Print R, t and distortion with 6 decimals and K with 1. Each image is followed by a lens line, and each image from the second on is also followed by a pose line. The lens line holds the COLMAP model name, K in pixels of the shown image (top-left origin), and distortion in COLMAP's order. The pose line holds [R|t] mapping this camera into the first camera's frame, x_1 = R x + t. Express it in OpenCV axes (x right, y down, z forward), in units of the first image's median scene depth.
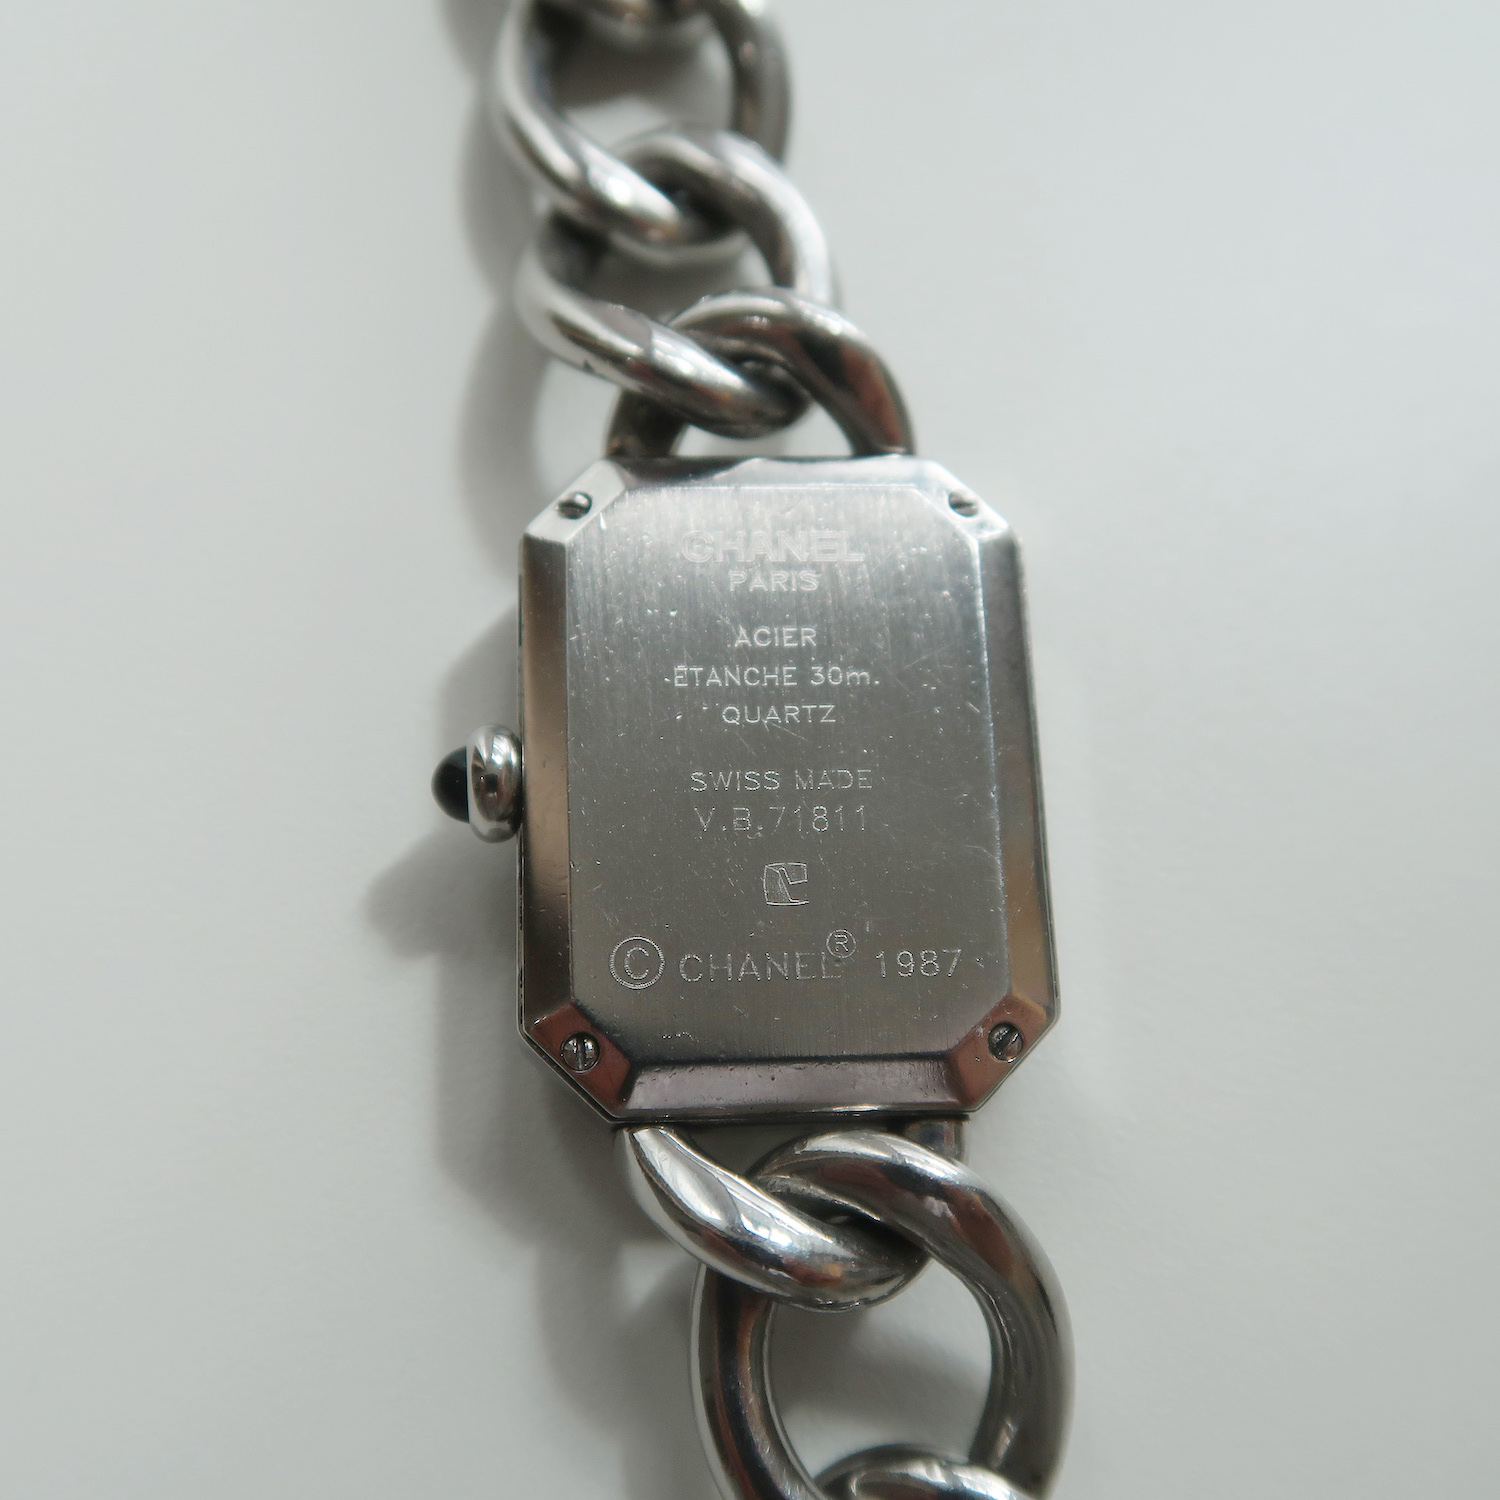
lens RADIAL K [[2011.2, 0, 759.8], [0, 2011.2, 758.5], [0, 0, 1]] dist [0.031317, 0.000000]
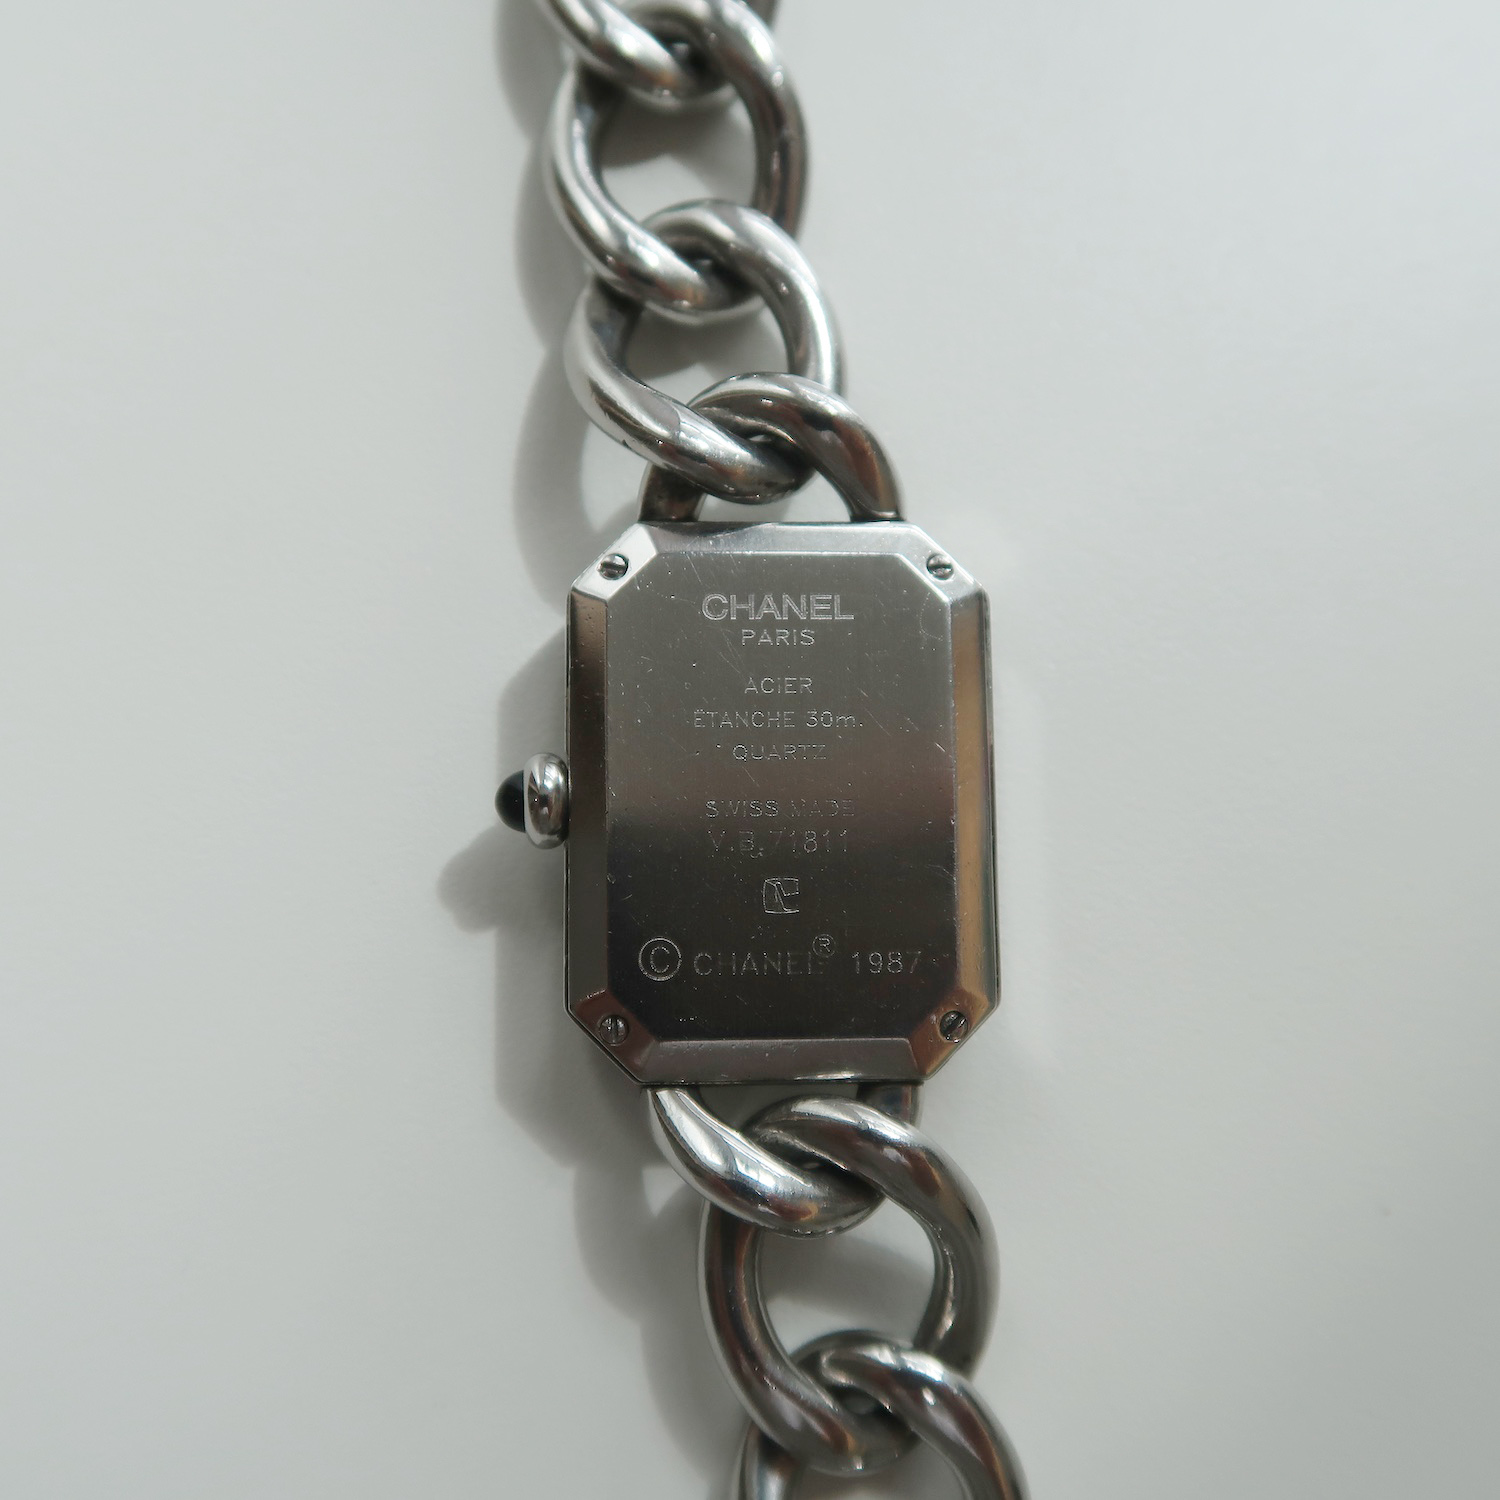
lens RADIAL K [[2011.2, 0, 749.6], [0, 2011.2, 753.7], [0, 0, 1]] dist [0.031317, 0.000000]
pose [[0.999526, 0.022354, -0.021179, 0.017382], [-0.019102, 0.989547, 0.142943, -0.195444], [0.024153, -0.142471, 0.989504, -0.206107]]
